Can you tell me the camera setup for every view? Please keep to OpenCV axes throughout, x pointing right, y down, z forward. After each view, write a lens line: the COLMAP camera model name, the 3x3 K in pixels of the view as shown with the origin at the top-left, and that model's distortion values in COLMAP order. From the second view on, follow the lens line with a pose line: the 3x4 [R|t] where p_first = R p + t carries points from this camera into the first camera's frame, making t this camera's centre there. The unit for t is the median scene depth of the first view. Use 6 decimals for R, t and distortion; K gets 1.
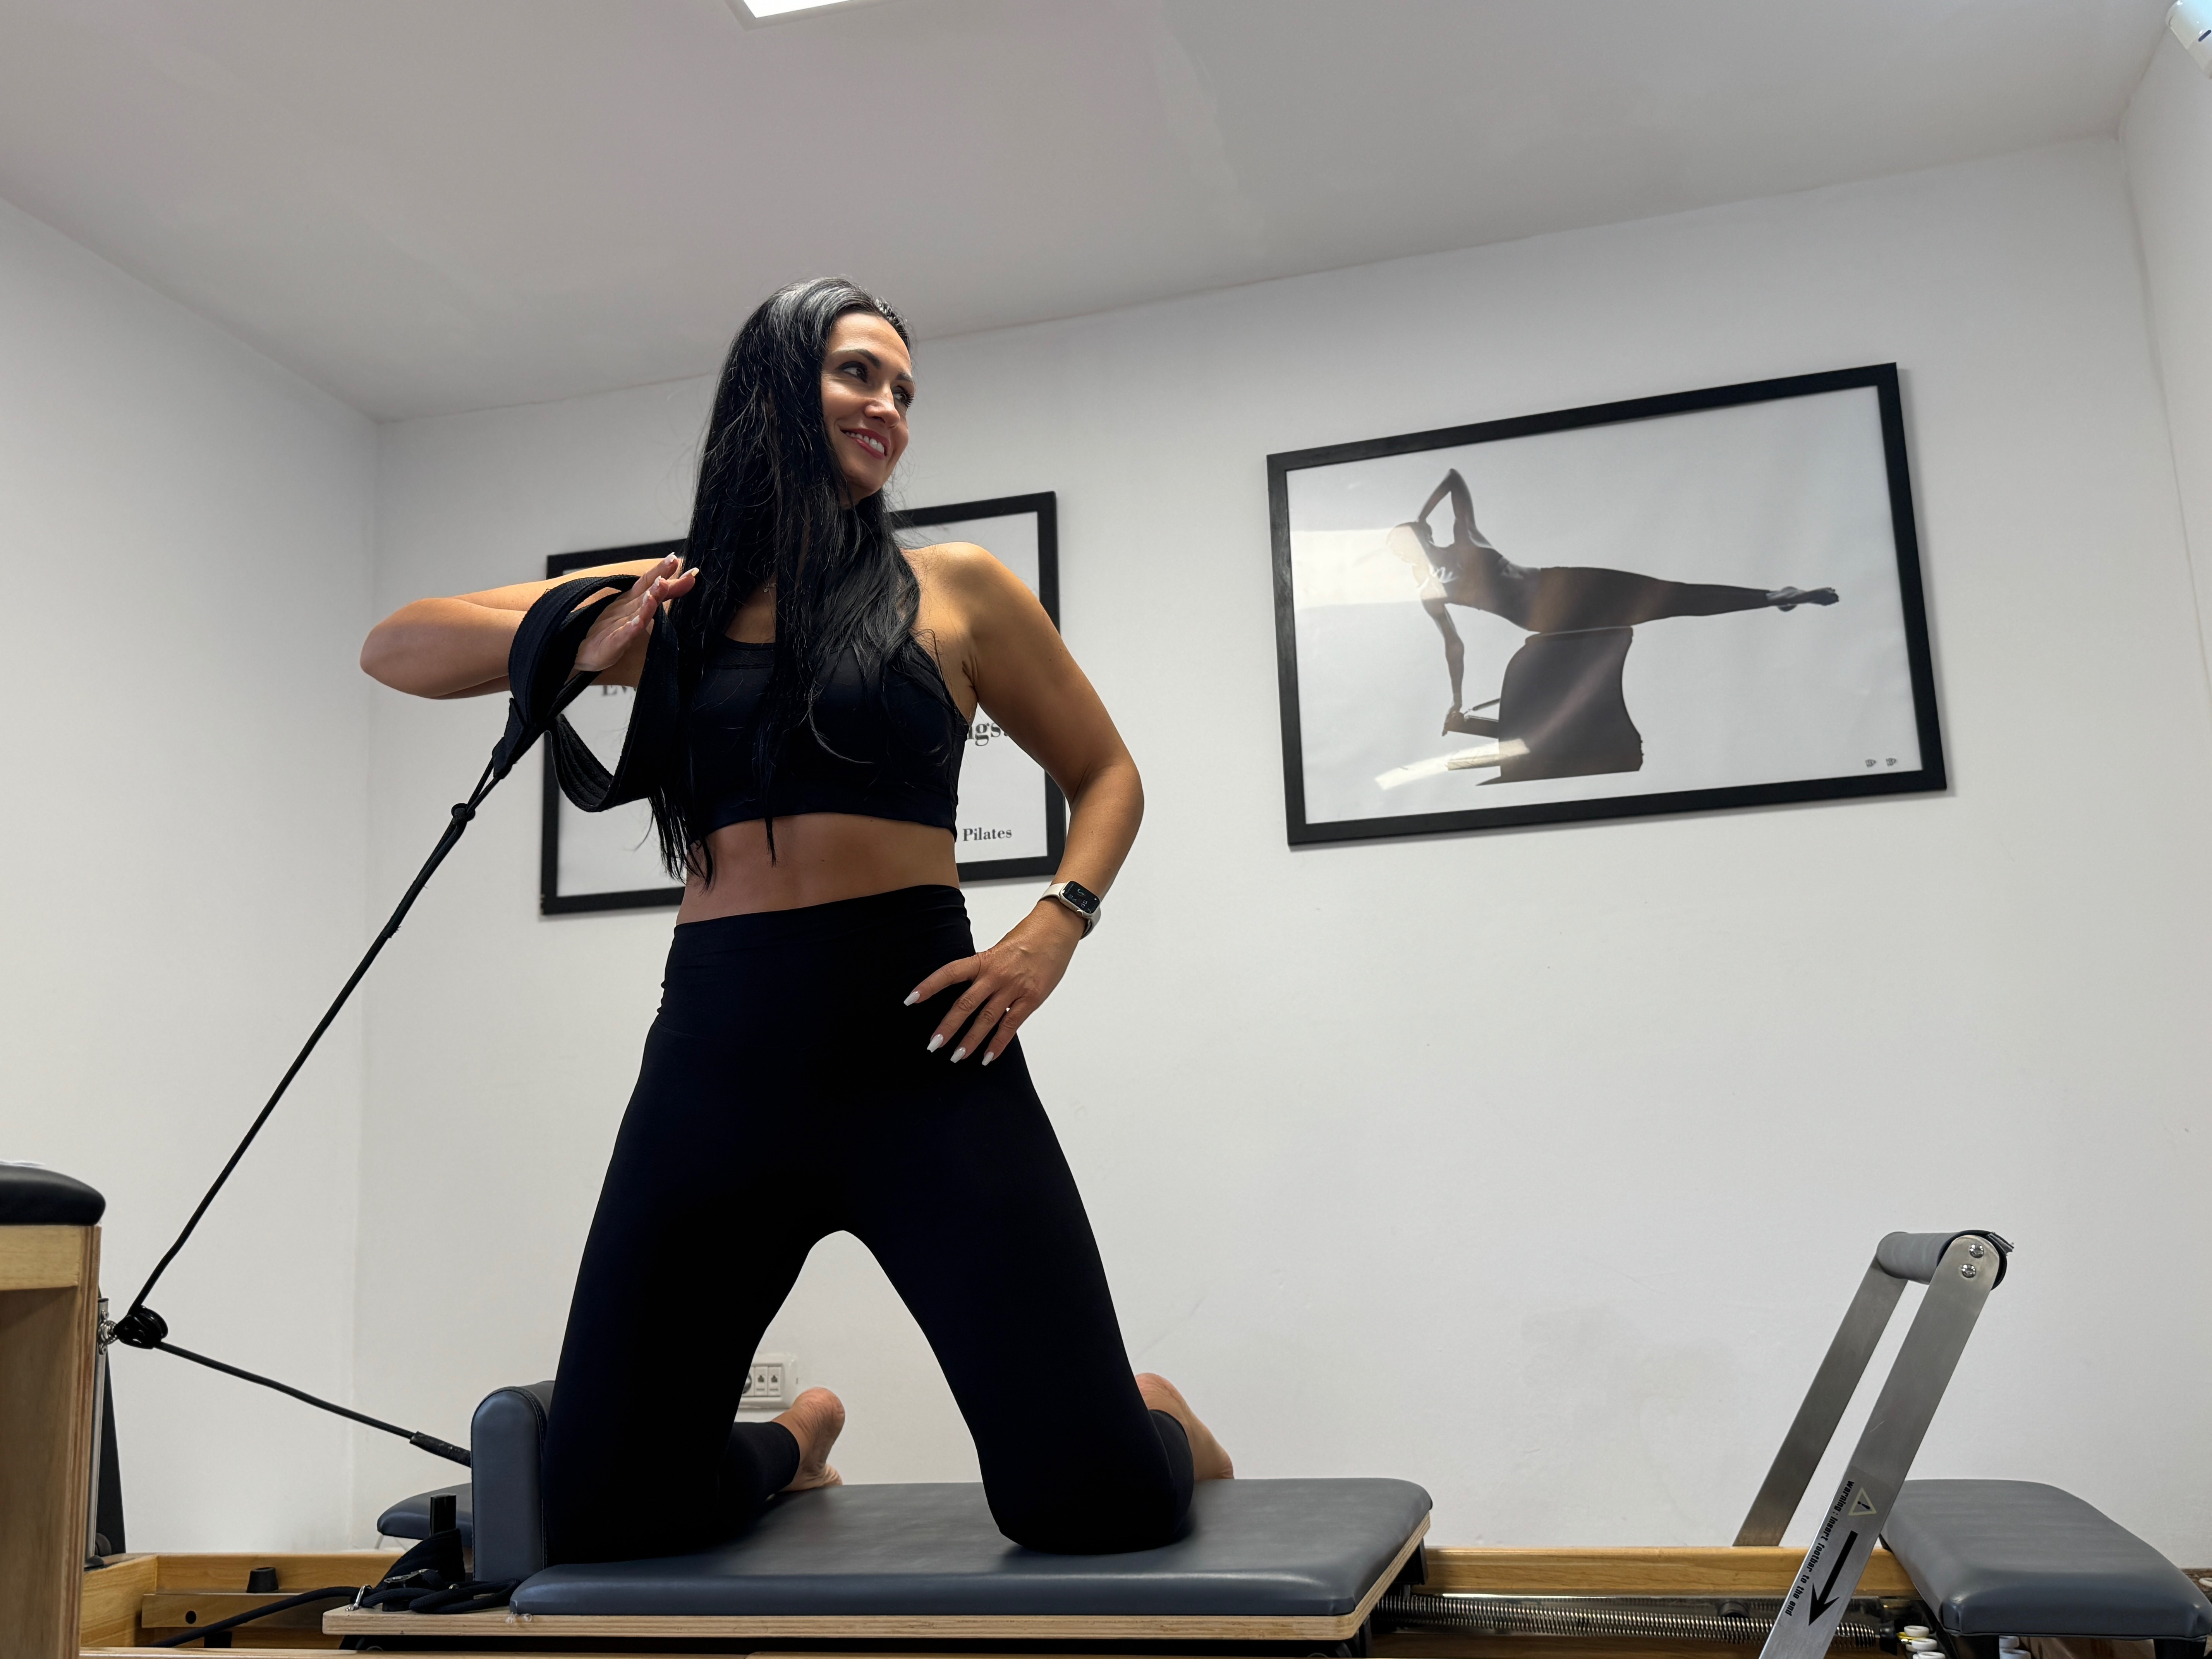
lens RADIAL K [[2028.2, 0, 1106.0], [0, 2028.2, 829.5], [0, 0, 1]] dist [0.181920, -0.312815]
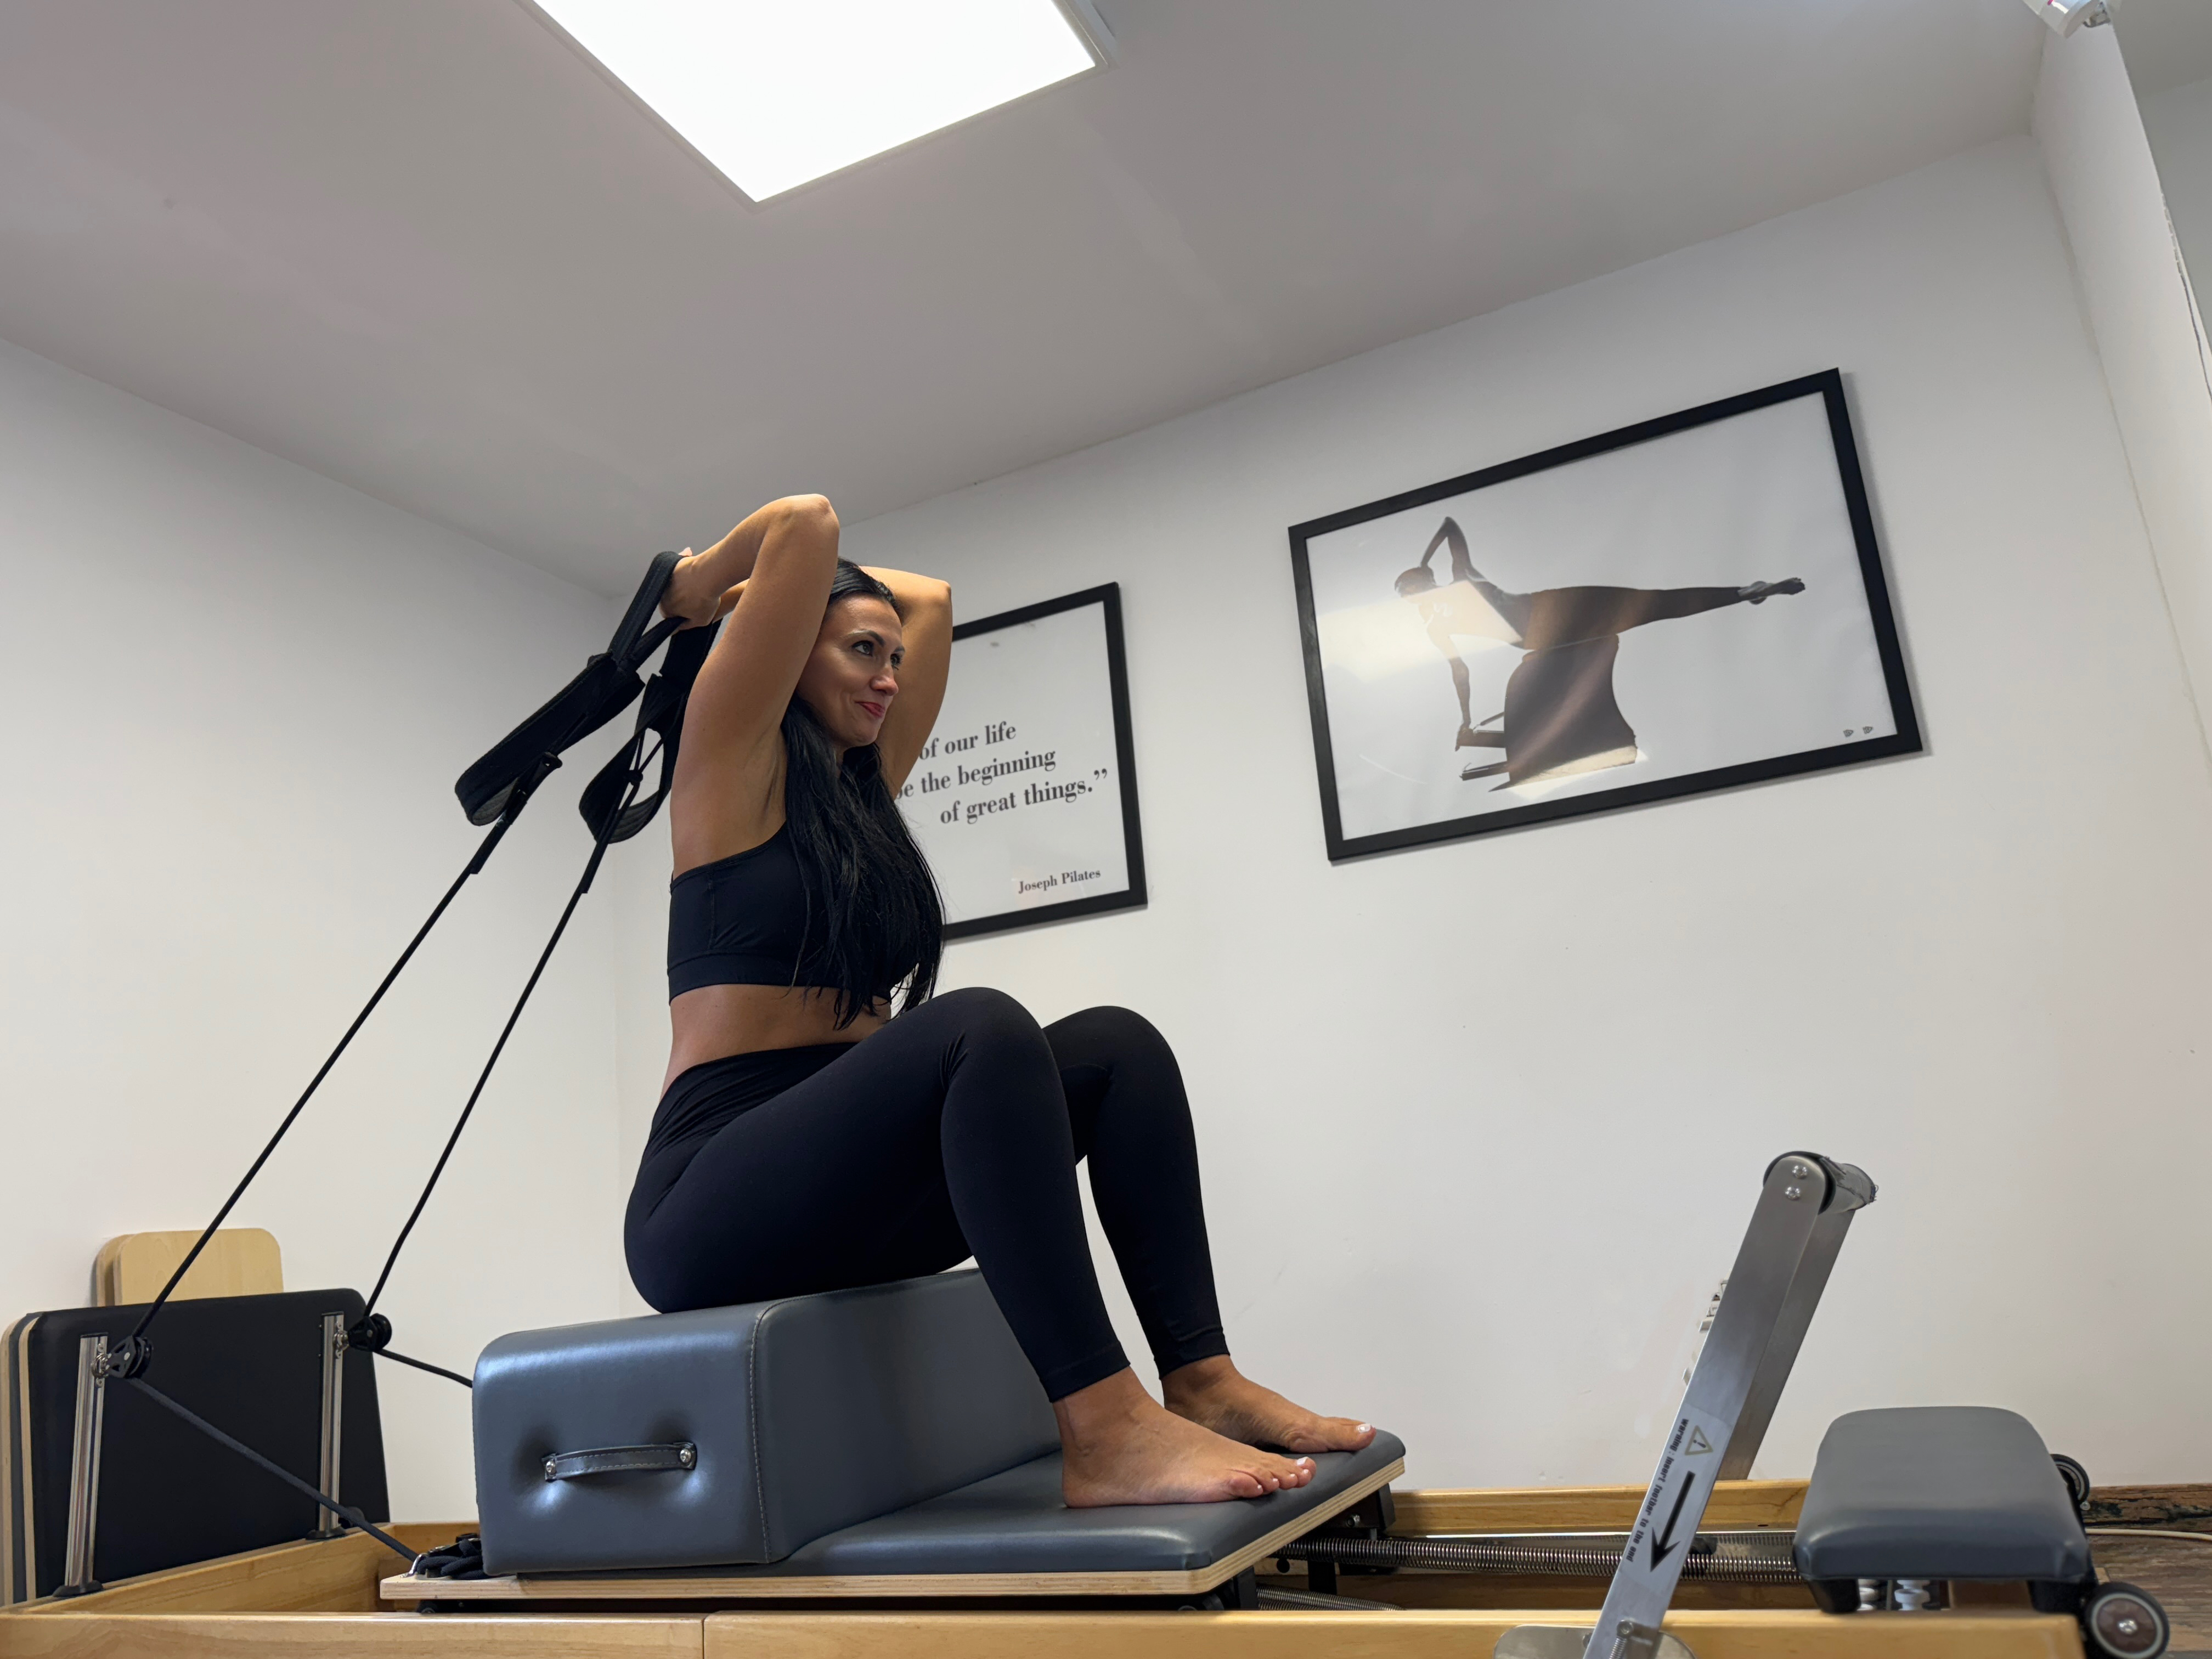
lens RADIAL K [[1600.0, 0, 1124.2], [0, 1600.0, 842.0], [0, 0, 1]] dist [0.121760, -0.138181]
pose [[0.981972, -0.093207, -0.164451, 0.131659], [0.086795, 0.995174, -0.045766, 0.029843], [0.167924, 0.030667, 0.985323, 0.101567]]
